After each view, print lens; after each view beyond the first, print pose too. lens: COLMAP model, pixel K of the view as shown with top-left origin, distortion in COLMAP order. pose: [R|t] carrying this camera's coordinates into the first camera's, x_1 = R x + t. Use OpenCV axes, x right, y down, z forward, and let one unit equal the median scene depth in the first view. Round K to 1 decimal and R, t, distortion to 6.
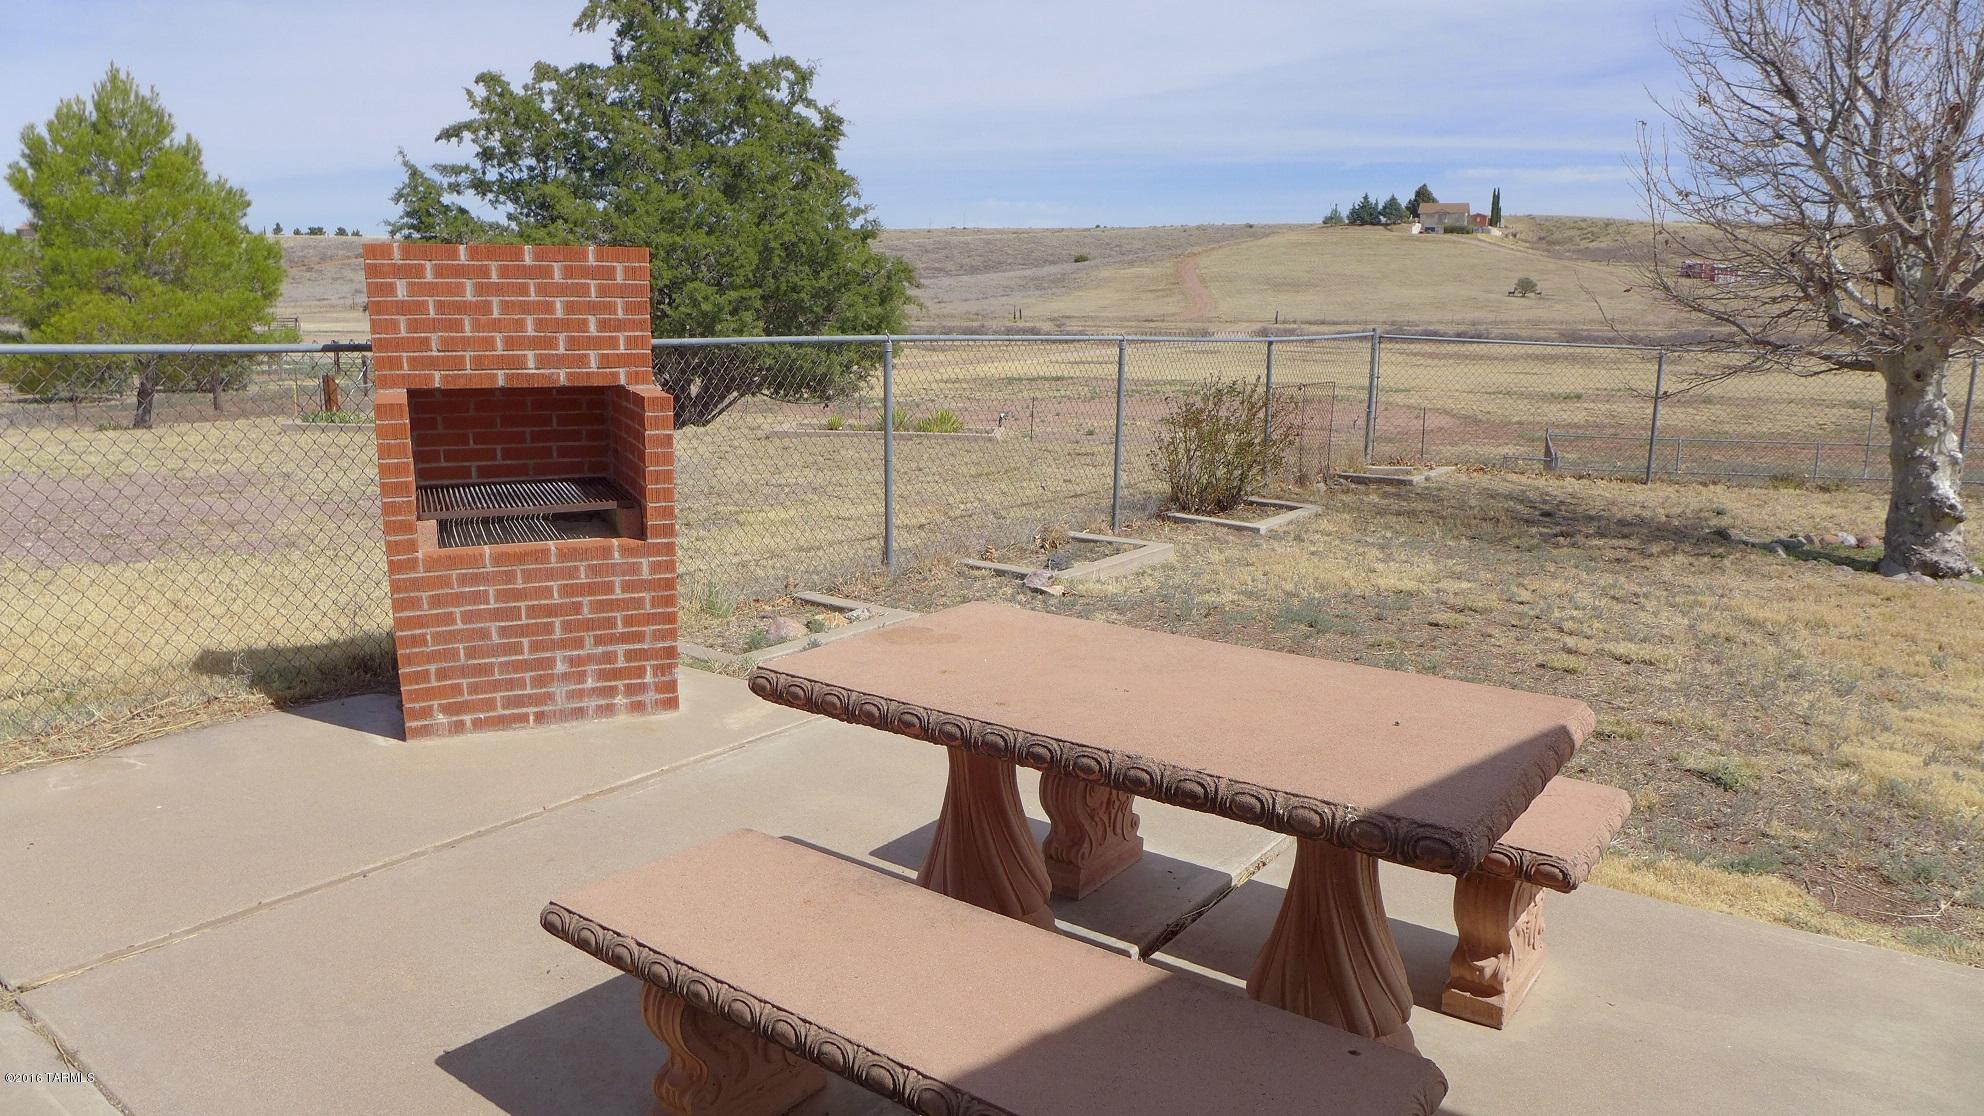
lens RADIAL K [[1299.2, 0, 1038.5], [0, 1299.2, 553.3], [0, 0, 1]] dist [-0.044575, 0.027969]
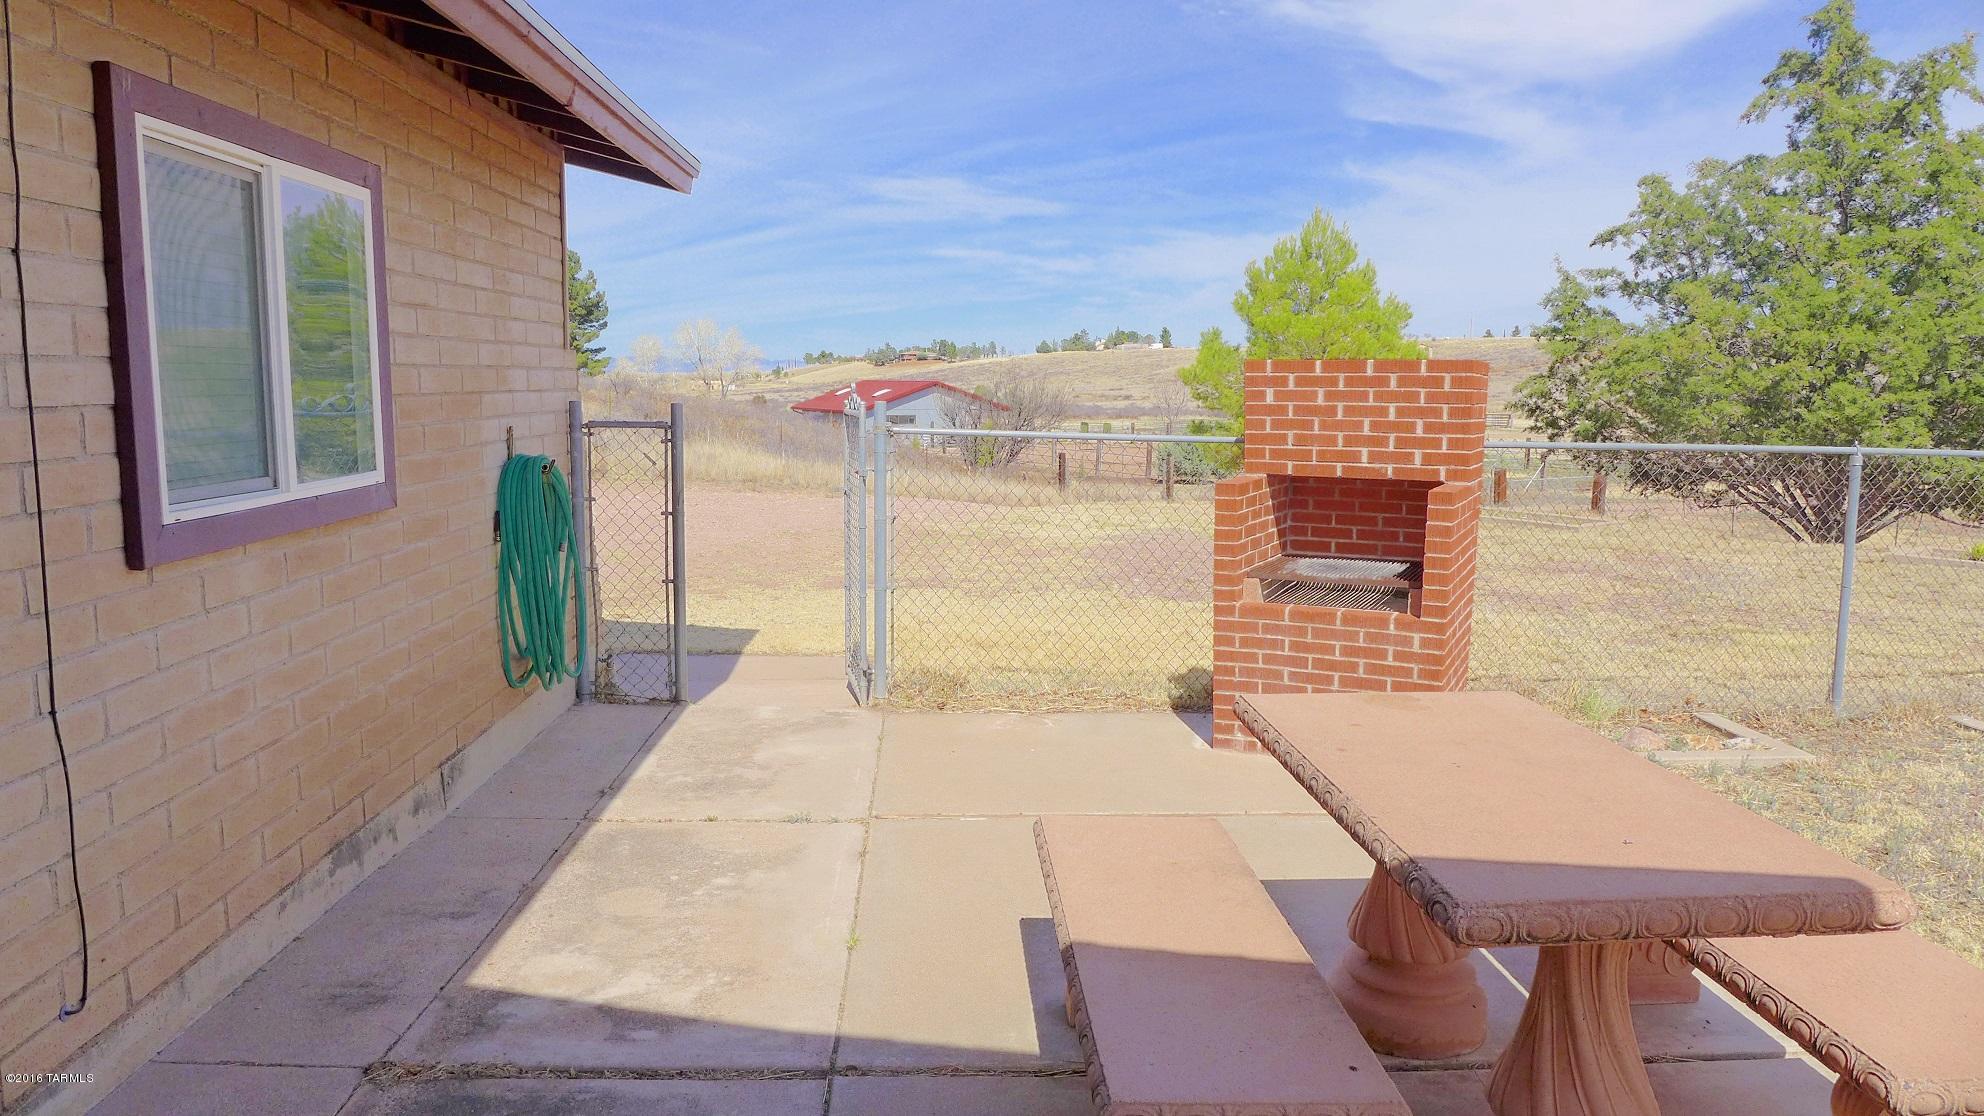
lens RADIAL K [[1307.1, 0, 992.0], [0, 1307.1, 558.0], [0, 0, 1]] dist [-0.062155, 0.023993]
pose [[0.646528, 0.092253, -0.757292, 0.247536], [-0.146623, 0.989181, -0.004675, -0.001371], [0.748667, 0.114059, 0.653060, -0.016964]]
